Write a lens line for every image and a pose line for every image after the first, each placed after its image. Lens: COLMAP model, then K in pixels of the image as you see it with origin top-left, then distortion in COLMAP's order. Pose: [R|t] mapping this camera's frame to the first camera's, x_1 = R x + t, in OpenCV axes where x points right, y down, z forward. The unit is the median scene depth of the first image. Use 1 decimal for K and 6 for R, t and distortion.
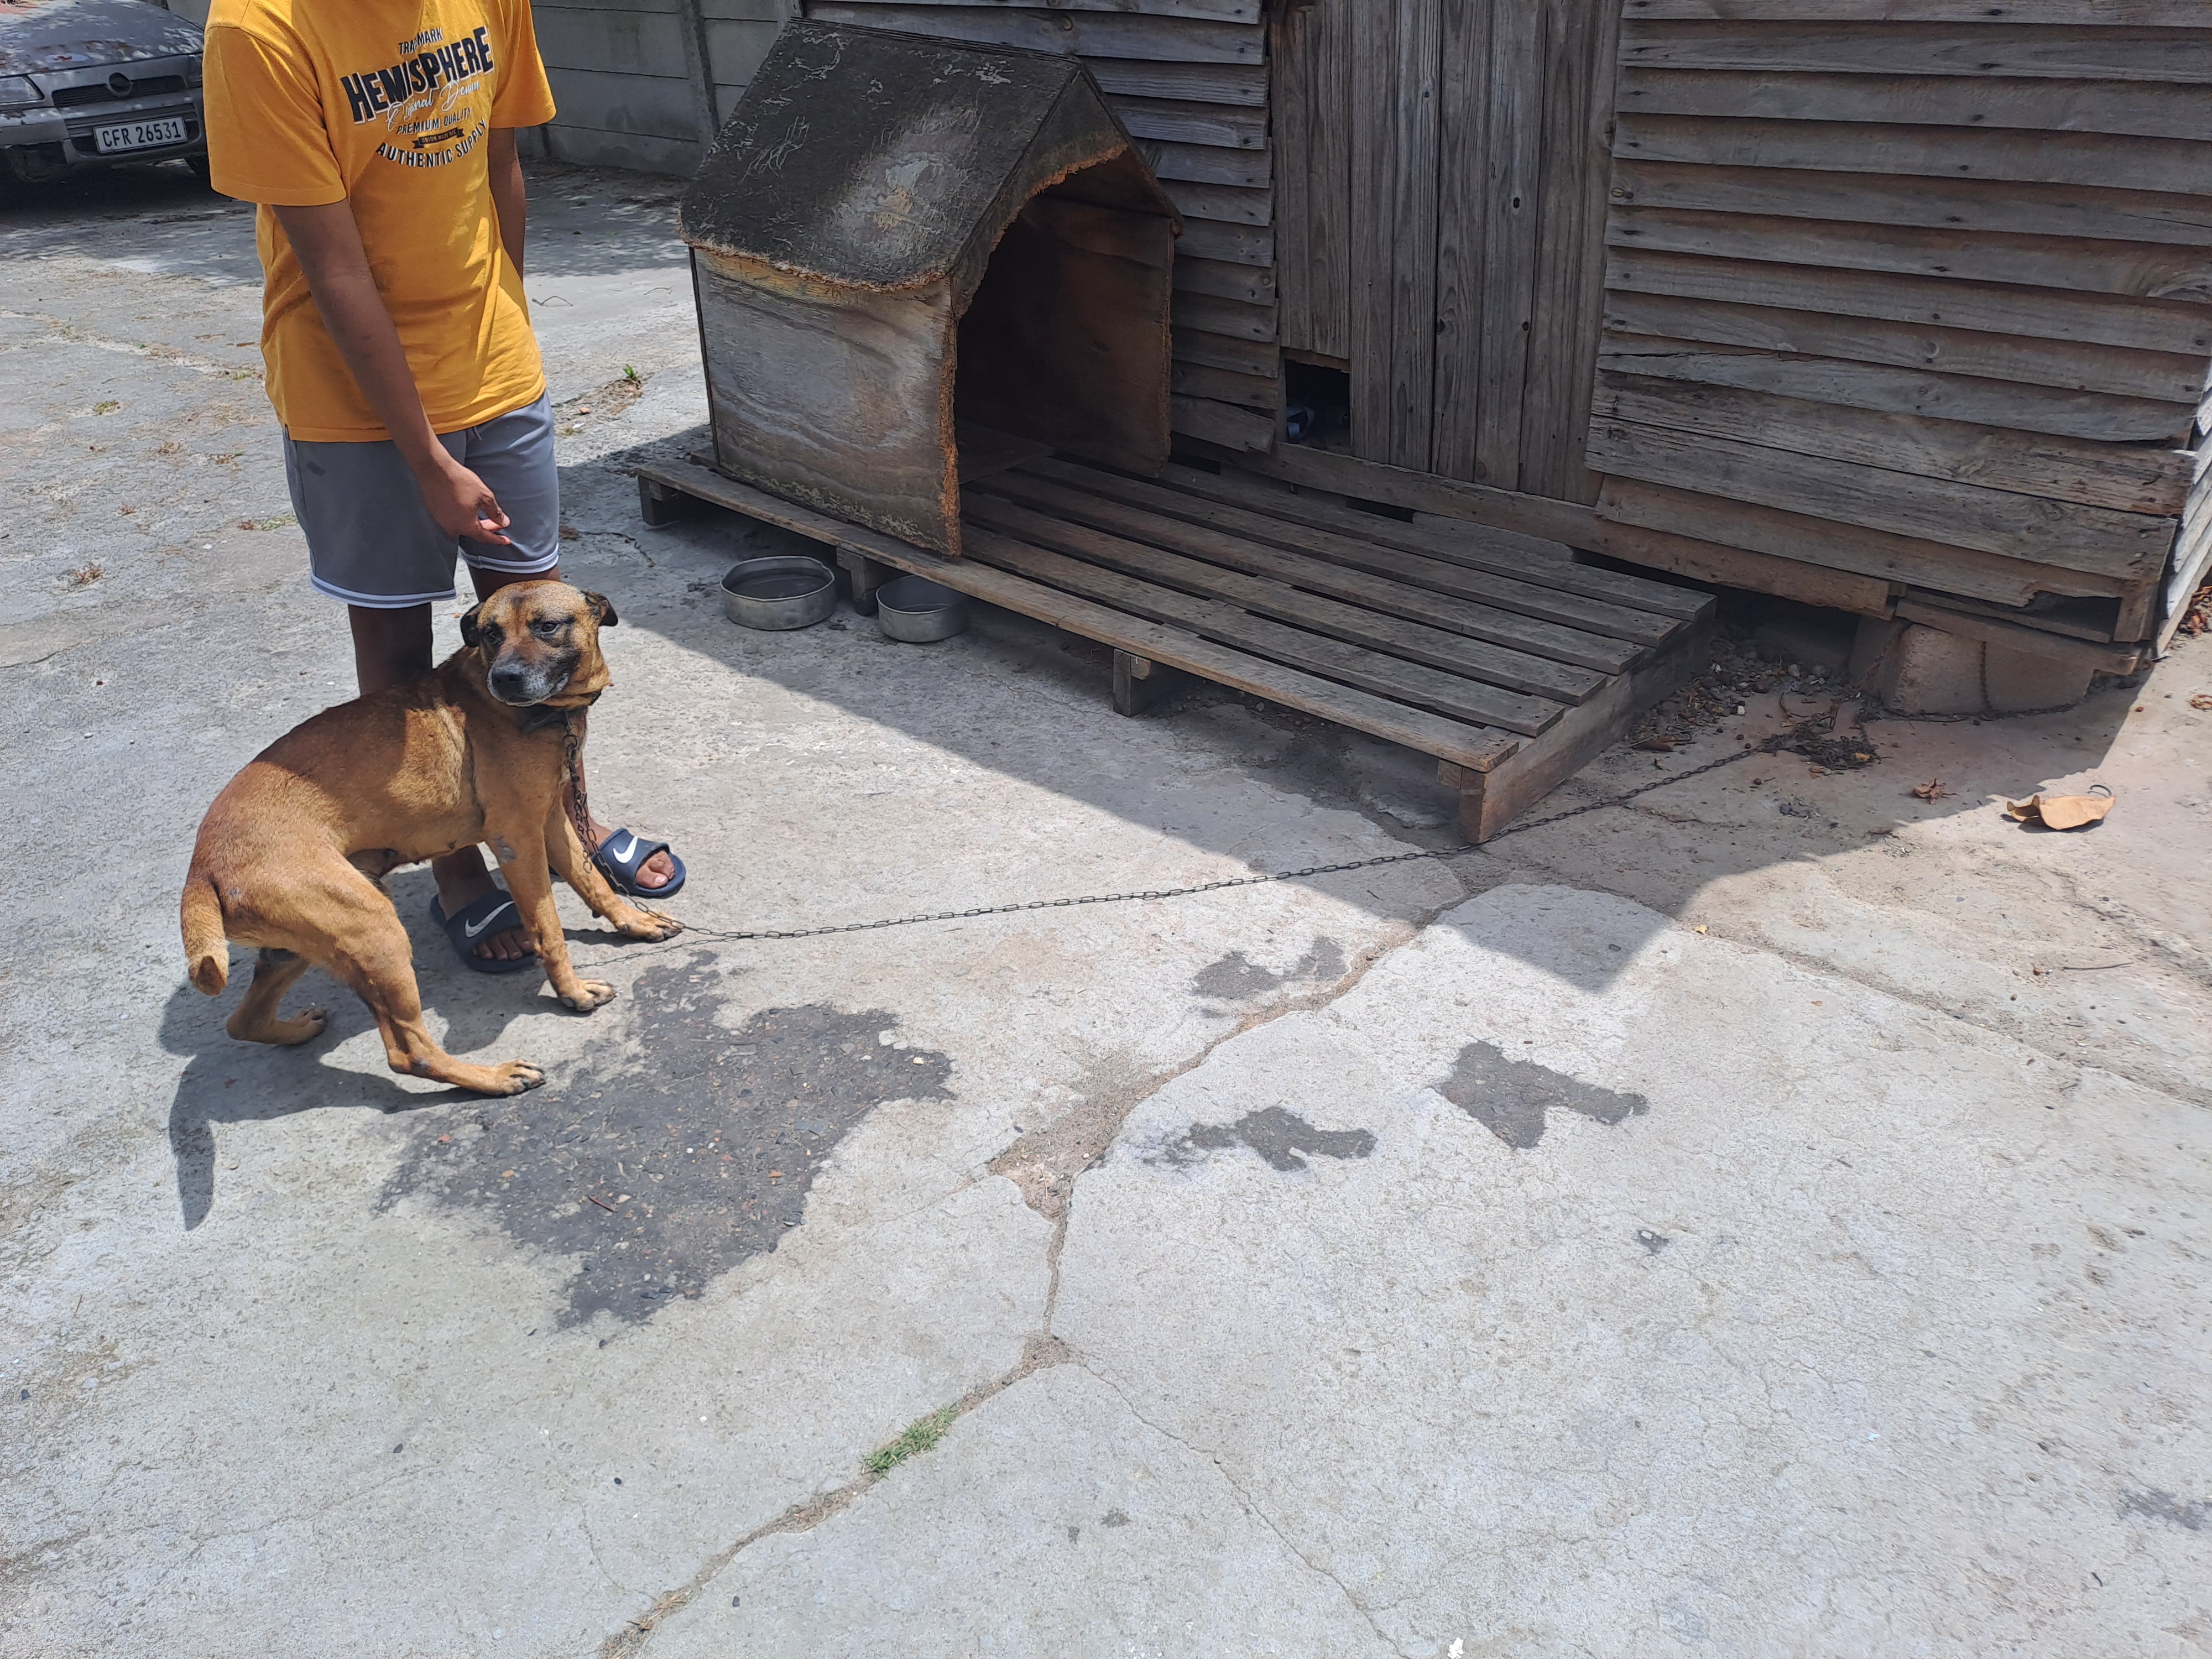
lens RADIAL K [[1640.5, 0, 1116.8], [0, 1640.5, 898.8], [0, 0, 1]] dist [0.026797, -0.006279]
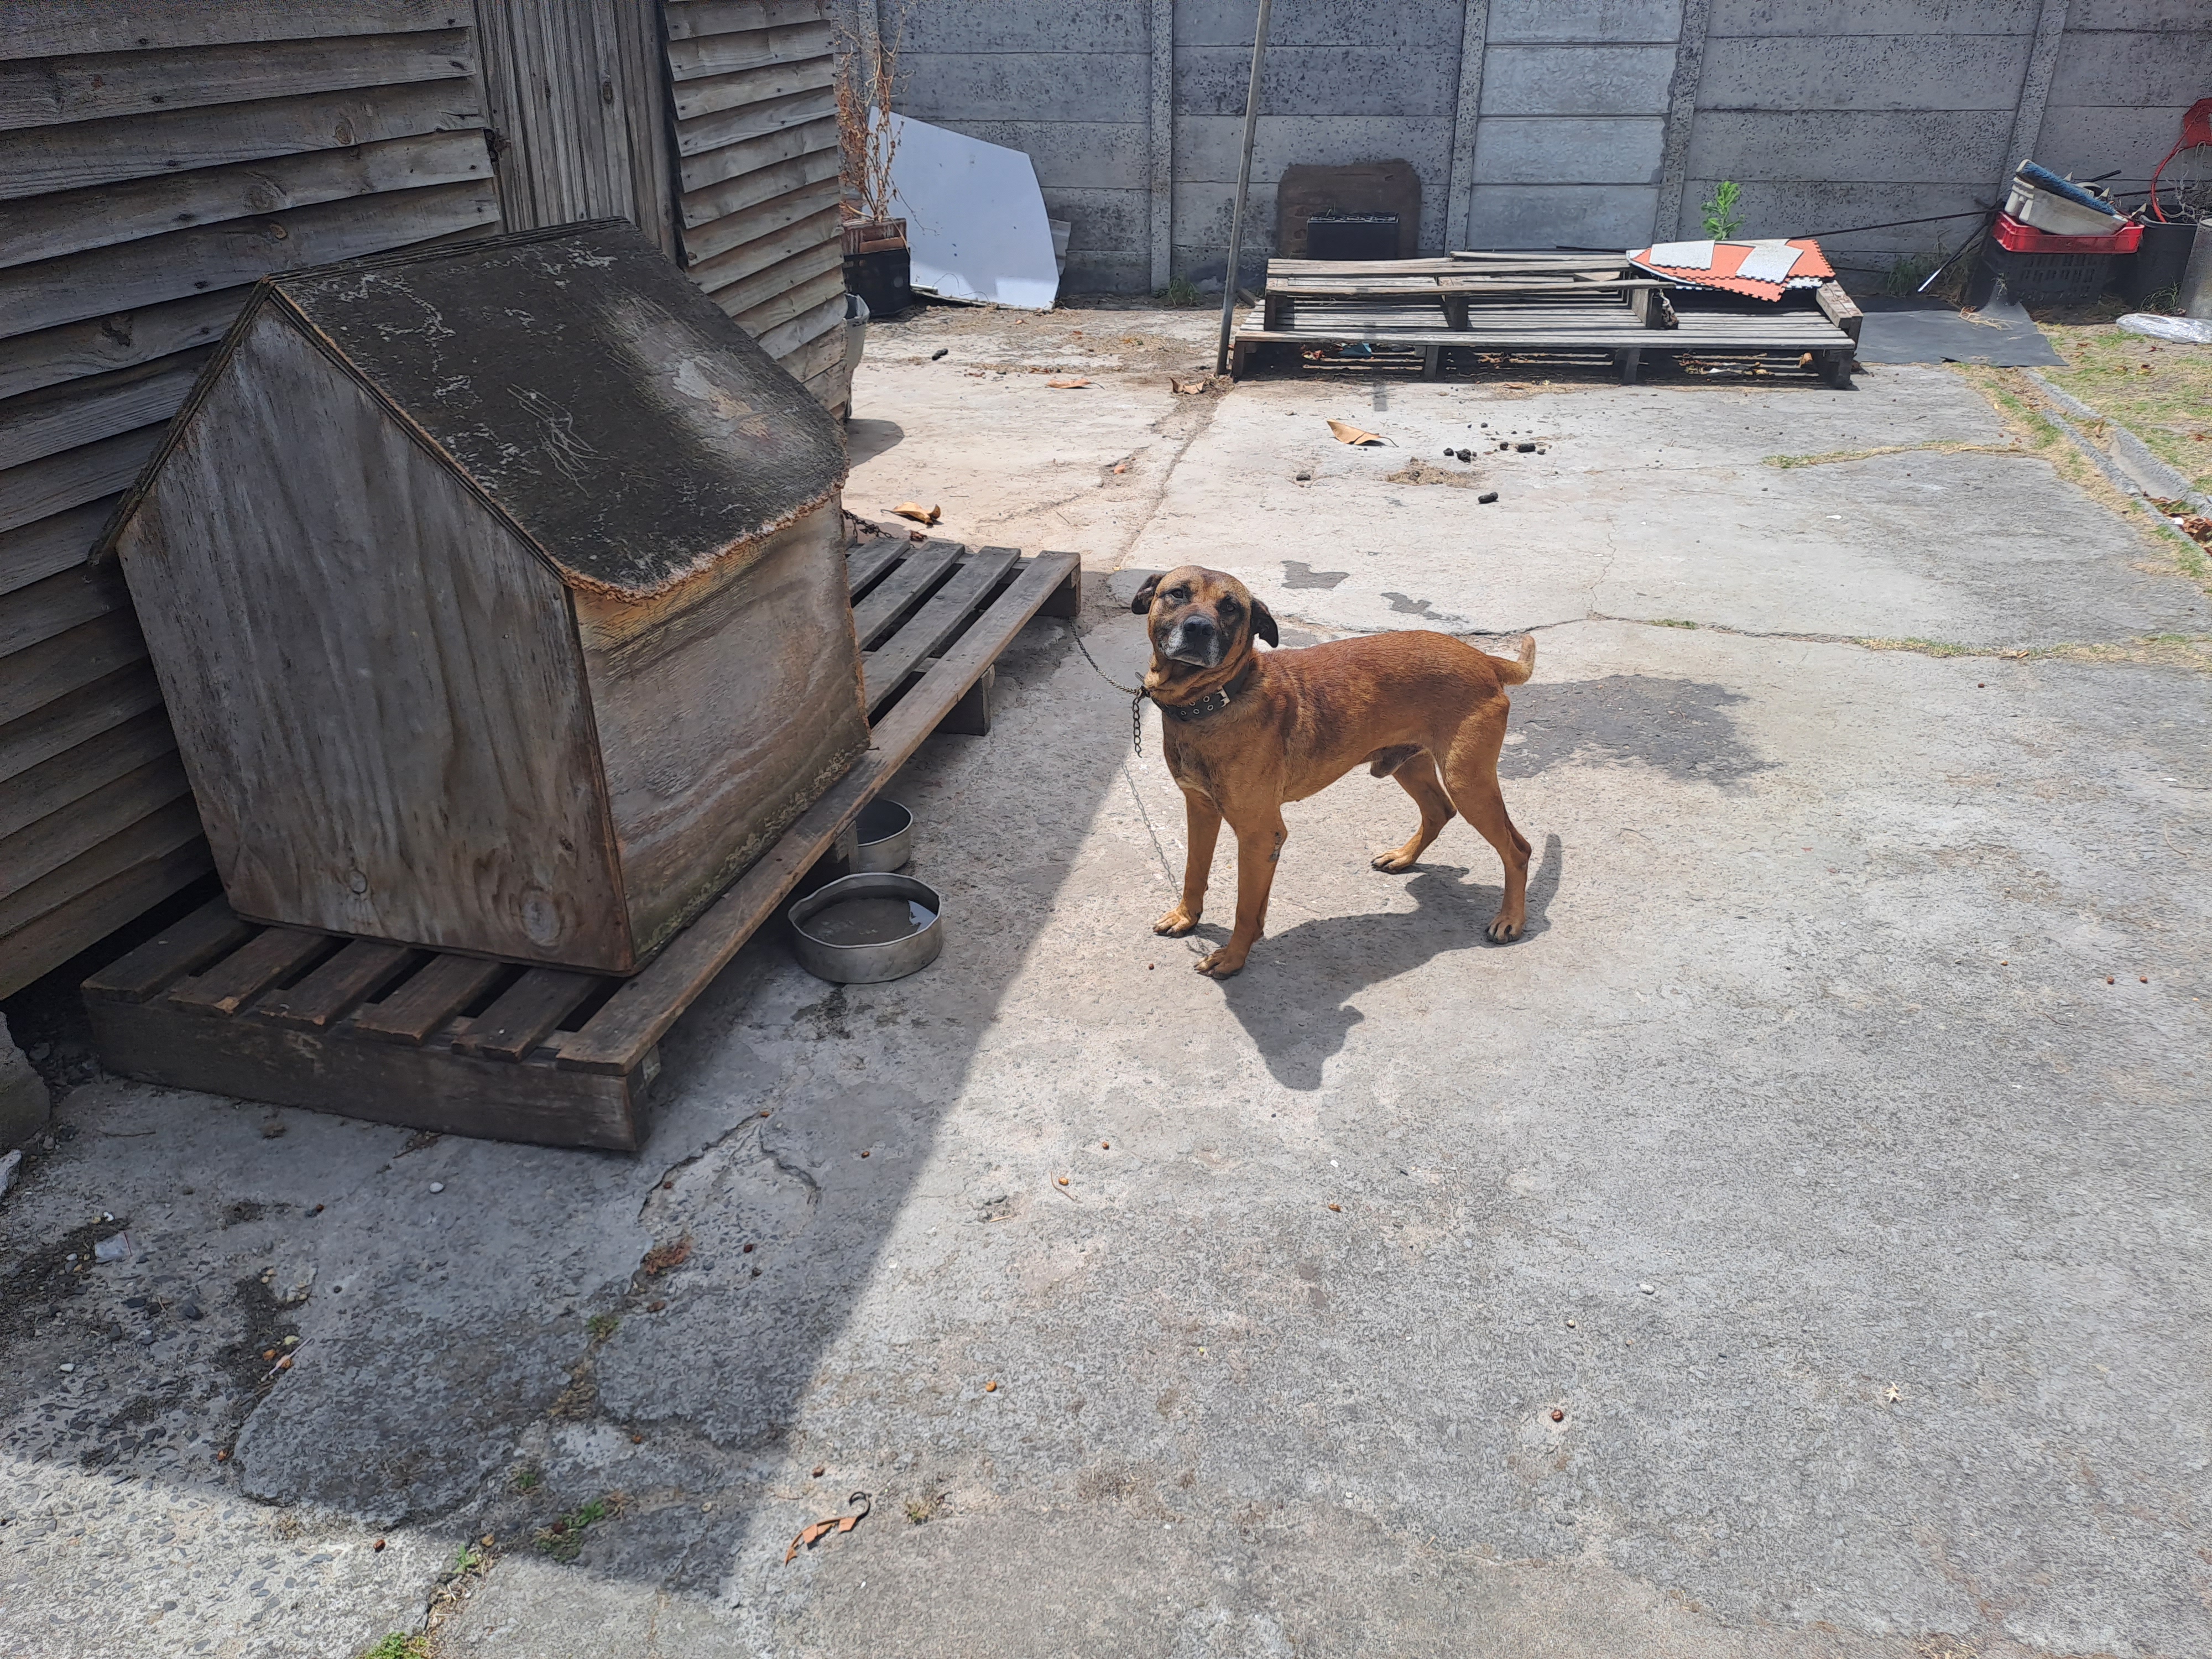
lens RADIAL K [[1598.7, 0, 1105.6], [0, 1598.7, 834.8], [0, 0, 1]] dist [0.011372, 0.004605]
pose [[-0.437244, -0.397368, 0.806794, -0.956037], [0.510317, 0.629059, 0.586396, -0.679578], [-0.740536, 0.668119, -0.072269, 1.095252]]
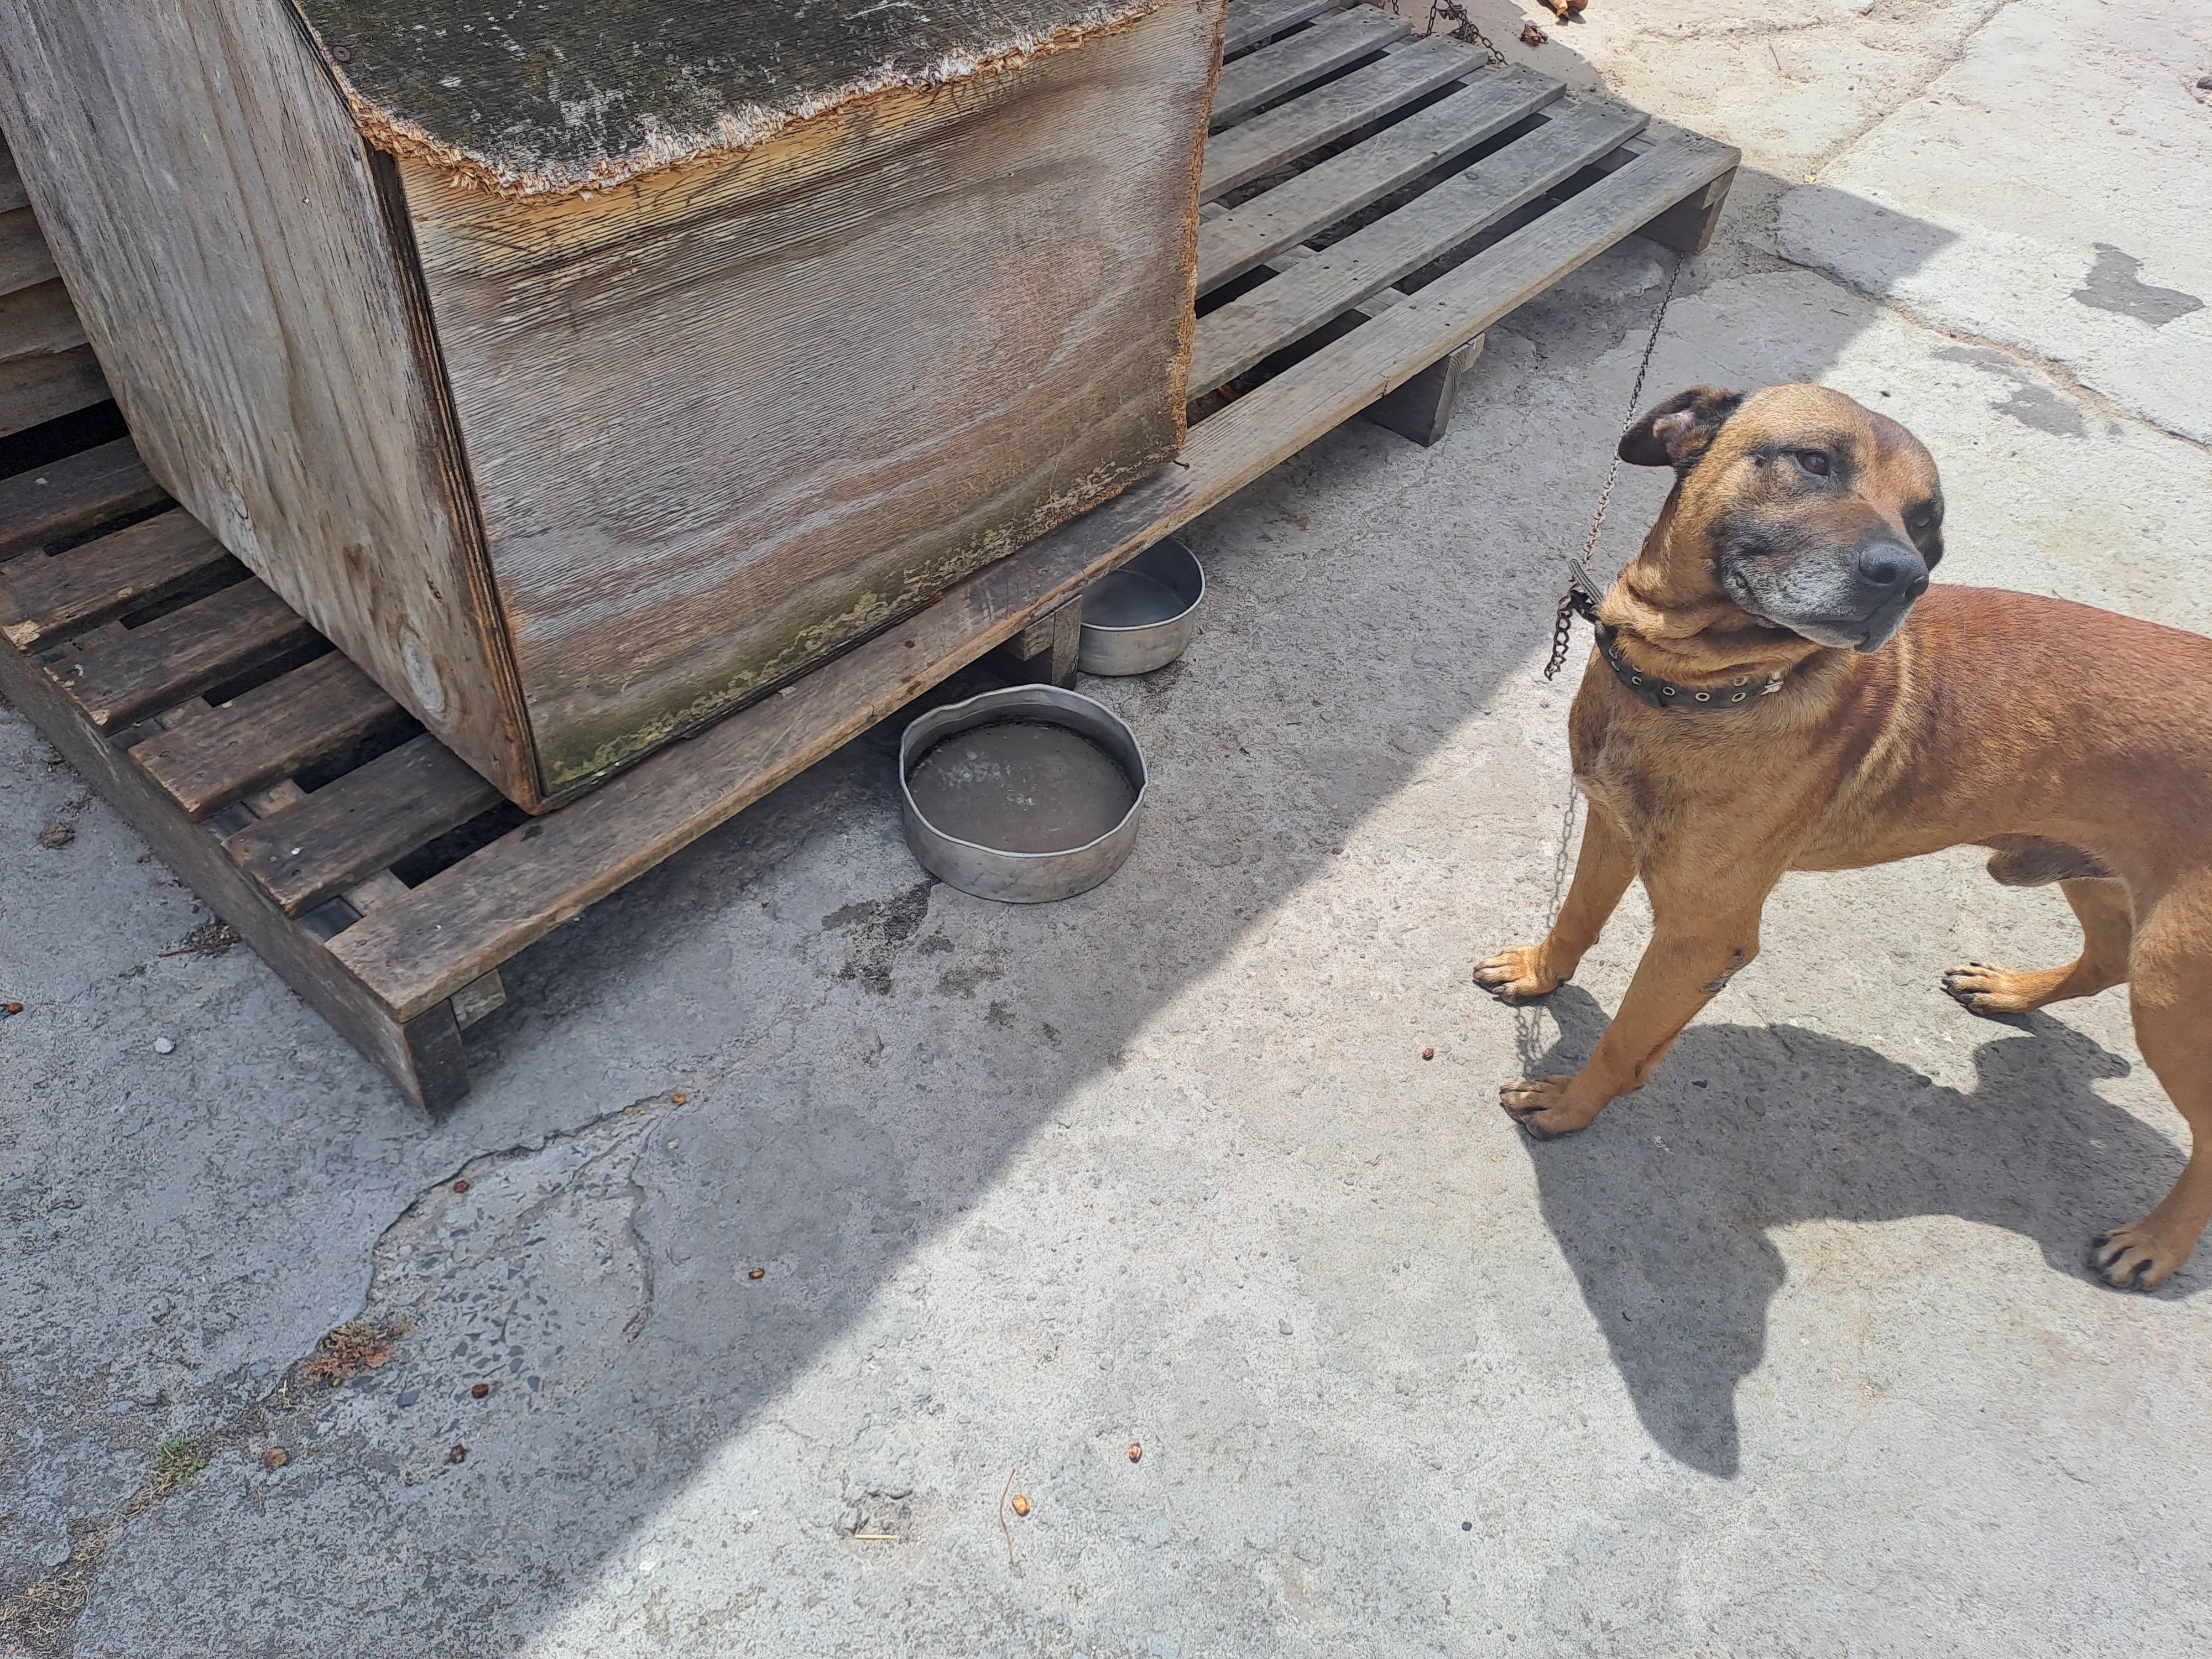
lens RADIAL K [[1649.7, 0, 1107.8], [0, 1649.7, 837.7], [0, 0, 1]] dist [0.066195, -0.084281]
pose [[0.015473, -0.715168, 0.698781, -0.616972], [0.495675, 0.612433, 0.615819, -0.519391], [-0.868371, 0.336839, 0.363967, 0.947809]]
